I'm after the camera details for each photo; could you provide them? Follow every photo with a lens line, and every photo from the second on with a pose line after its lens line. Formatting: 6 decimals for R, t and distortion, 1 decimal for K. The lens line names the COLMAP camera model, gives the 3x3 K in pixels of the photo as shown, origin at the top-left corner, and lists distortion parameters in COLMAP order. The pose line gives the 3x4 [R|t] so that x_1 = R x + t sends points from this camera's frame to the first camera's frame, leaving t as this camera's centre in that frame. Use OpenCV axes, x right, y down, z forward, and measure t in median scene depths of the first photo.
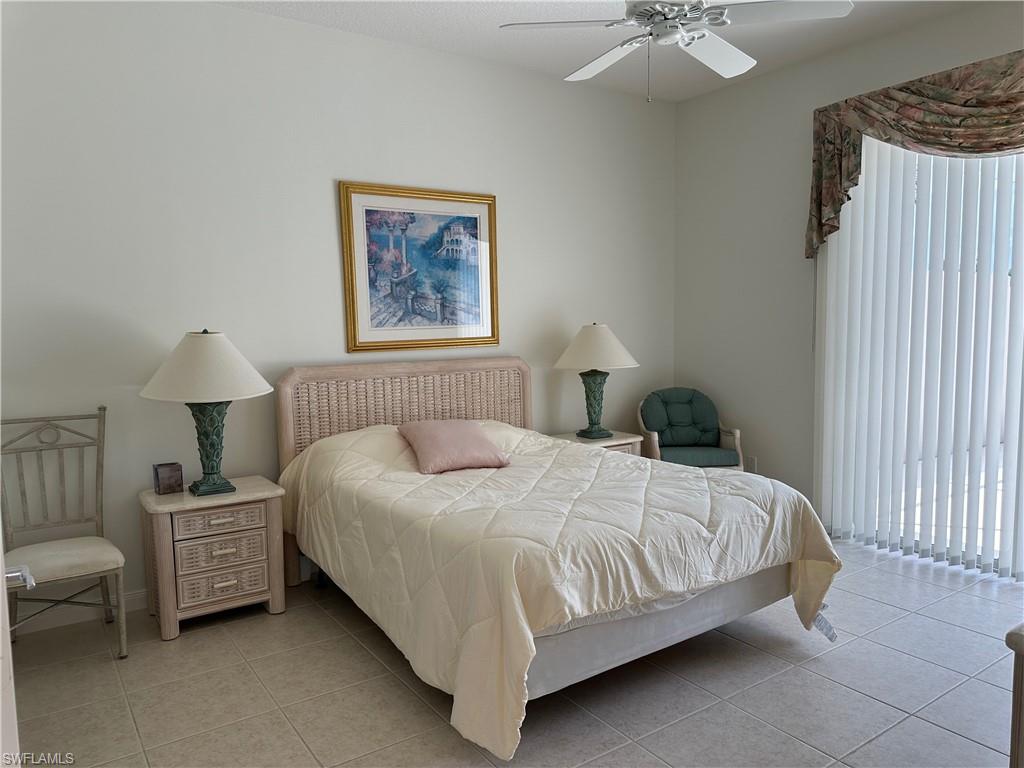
lens RADIAL K [[718.6, 0, 511.6], [0, 718.6, 400.8], [0, 0, 1]] dist [0.000092, -0.044947]
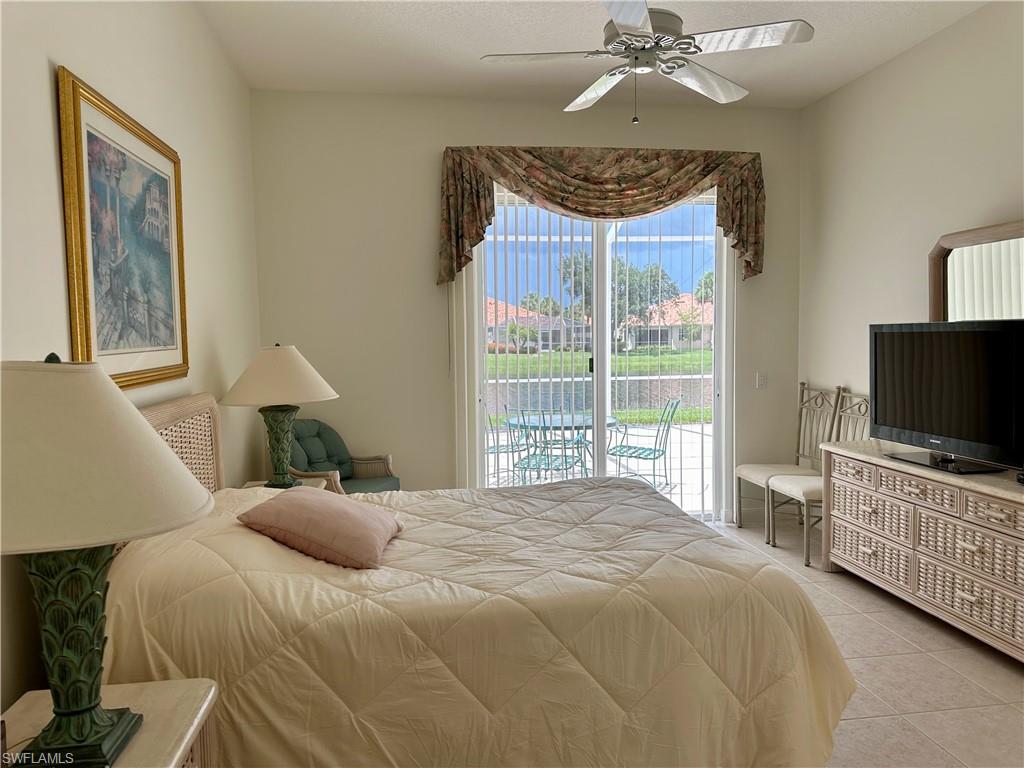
lens RADIAL K [[716.5, 0, 512.0], [0, 716.5, 384.0], [0, 0, 1]] dist [0.118321, -0.165496]
pose [[0.422182, -0.048494, 0.905213, -0.566222], [0.098829, 0.995078, 0.007215, -0.050795], [-0.901108, 0.086416, 0.424896, 0.497424]]
